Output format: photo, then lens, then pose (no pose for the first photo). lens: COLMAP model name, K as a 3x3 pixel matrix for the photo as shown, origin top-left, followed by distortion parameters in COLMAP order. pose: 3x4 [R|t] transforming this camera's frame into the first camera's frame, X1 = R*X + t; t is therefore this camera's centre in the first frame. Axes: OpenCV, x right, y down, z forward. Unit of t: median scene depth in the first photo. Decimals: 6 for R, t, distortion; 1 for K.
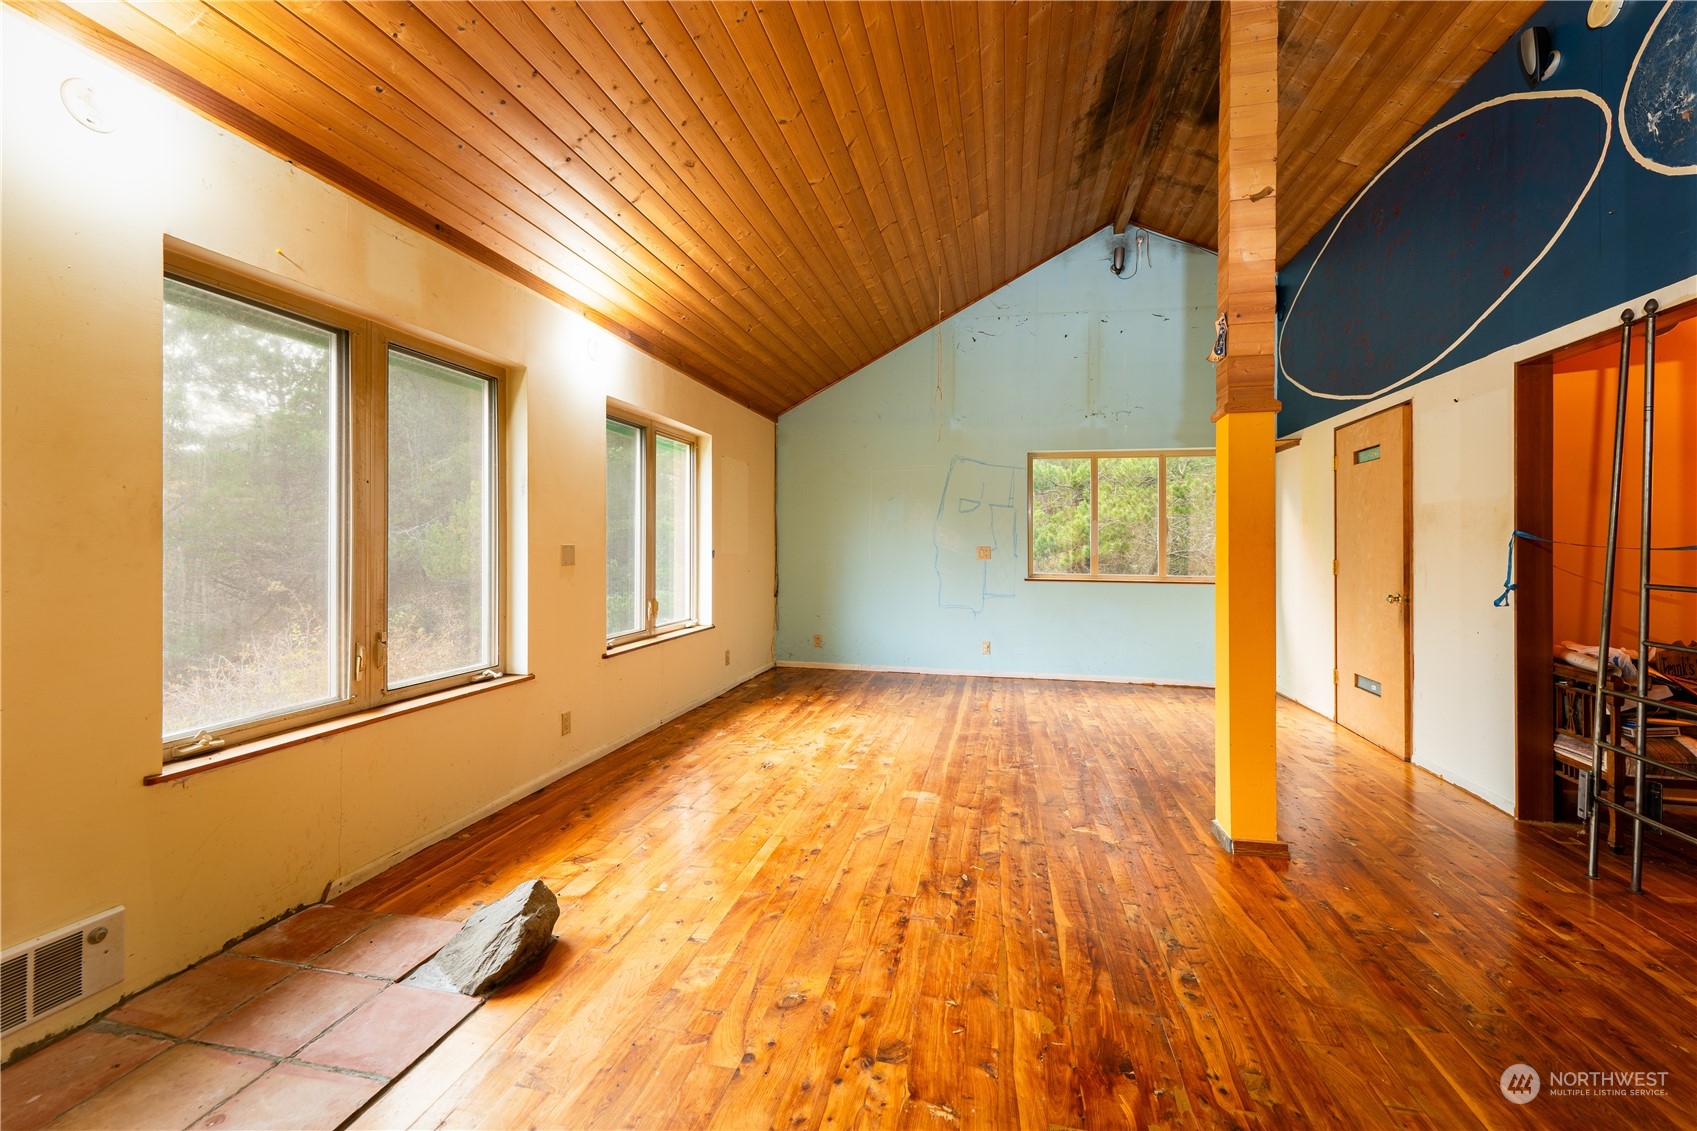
lens RADIAL K [[678.2, 0, 850.0], [0, 678.2, 573.1], [0, 0, 1]] dist [0.000279, -0.000821]
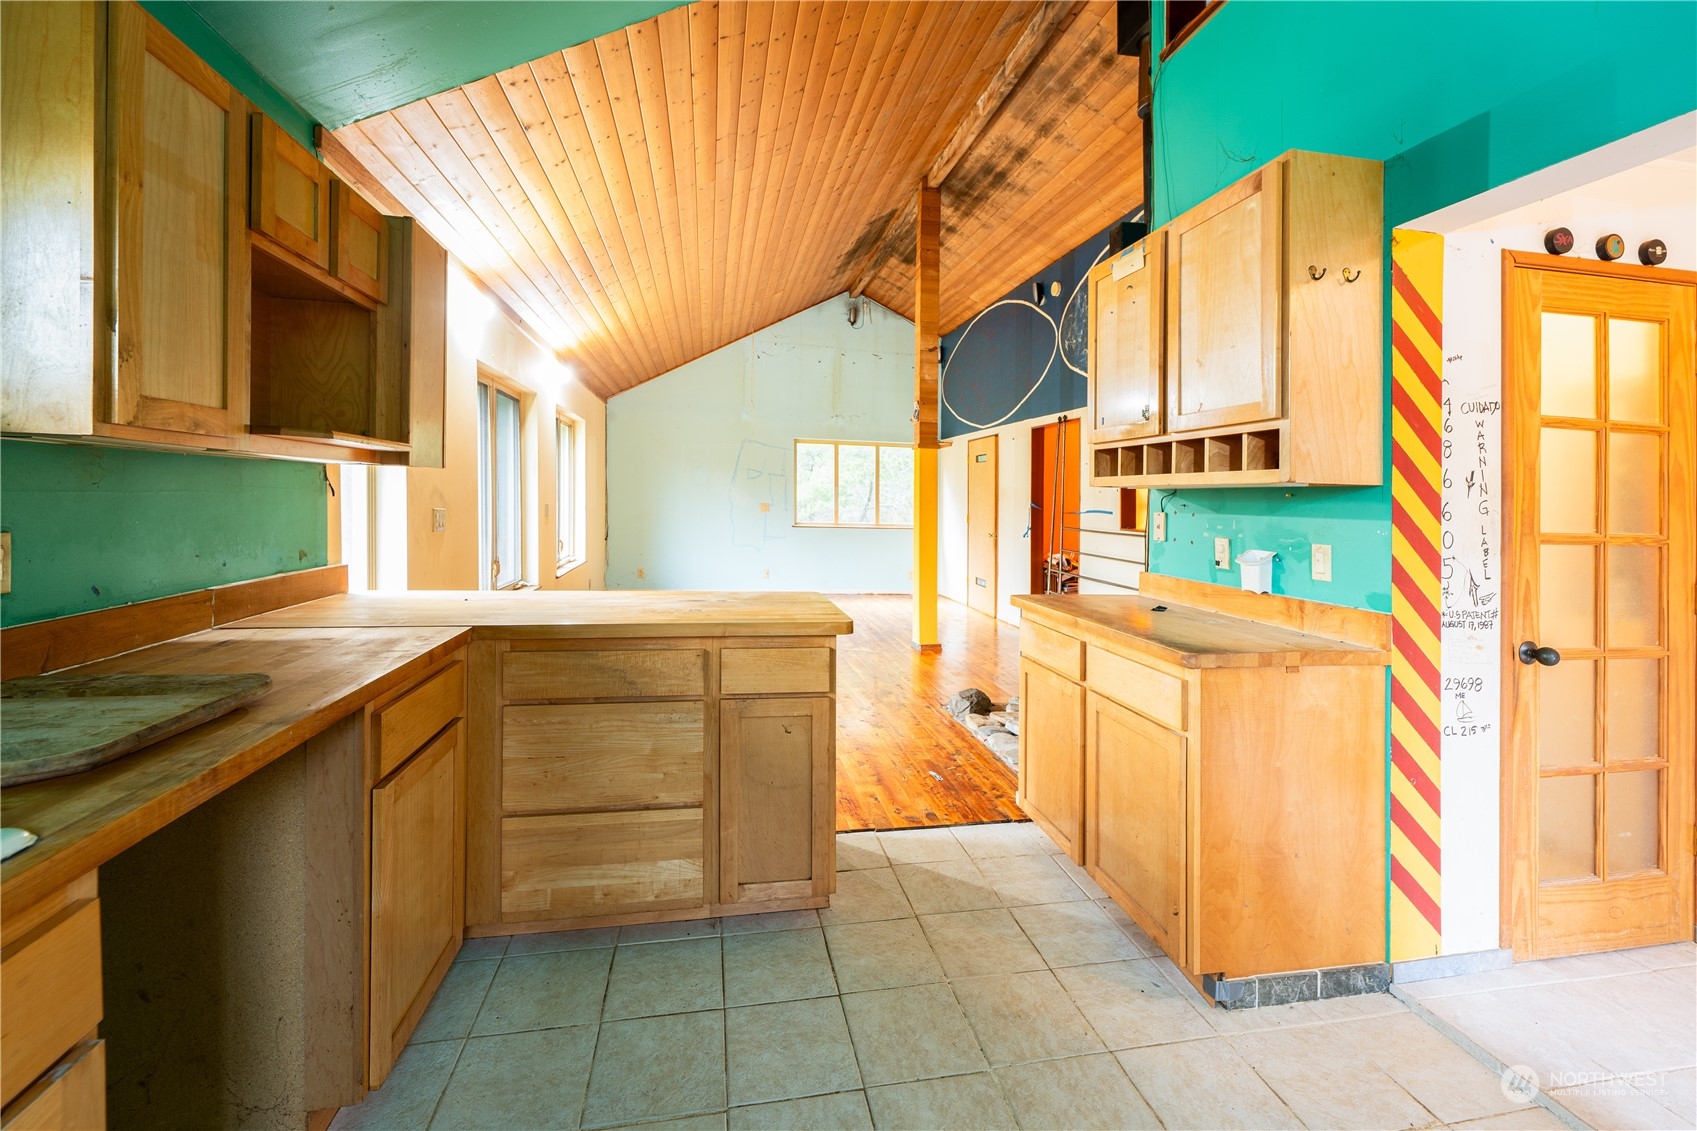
lens RADIAL K [[704.9, 0, 849.3], [0, 704.9, 528.1], [0, 0, 1]] dist [0.000952, -0.000012]
pose [[0.910436, -0.001713, 0.413646, -0.301040], [-0.002705, 0.999945, 0.010093, -0.001835], [-0.413641, -0.010308, 0.910382, -0.501472]]
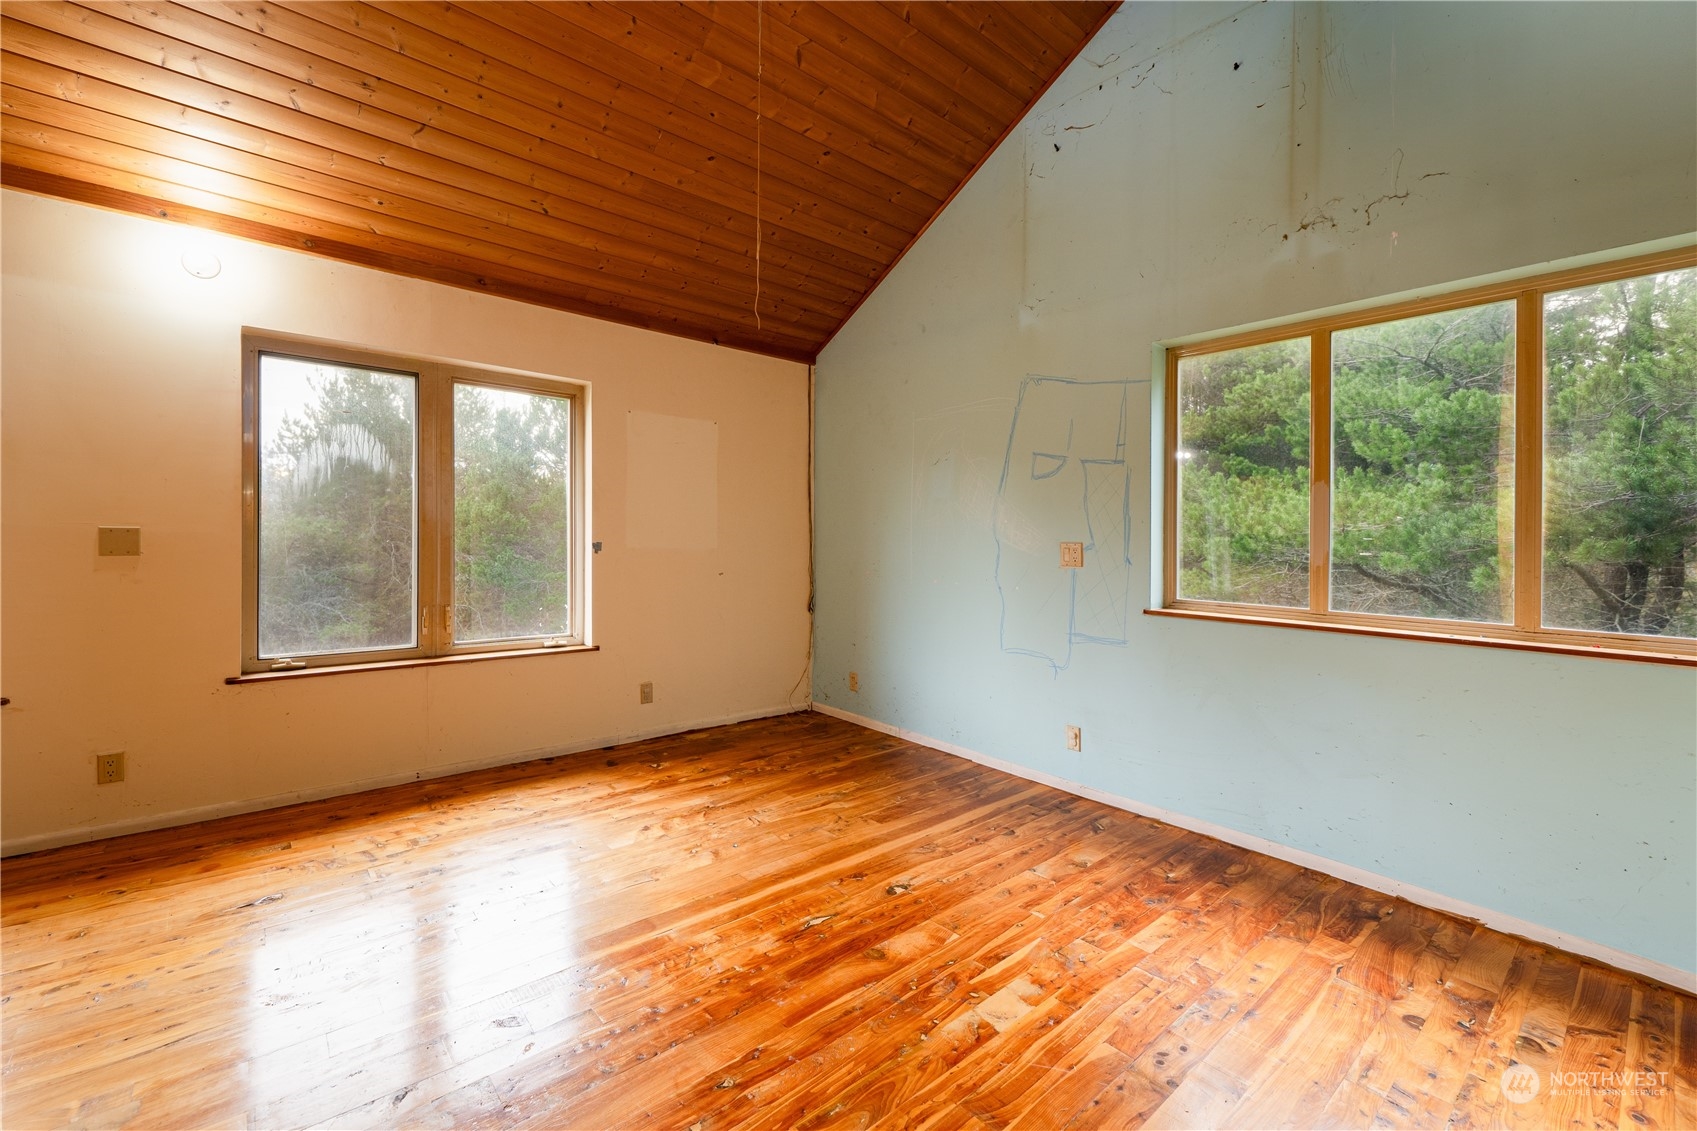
lens RADIAL K [[684.8, 0, 848.5], [0, 684.8, 565.5], [0, 0, 1]] dist [-0.000340, -0.000129]
pose [[0.806172, 0.027656, -0.591034, 0.441017], [-0.034420, 0.999407, -0.000184, -0.018510], [0.590679, 0.020492, 0.806647, 0.570110]]
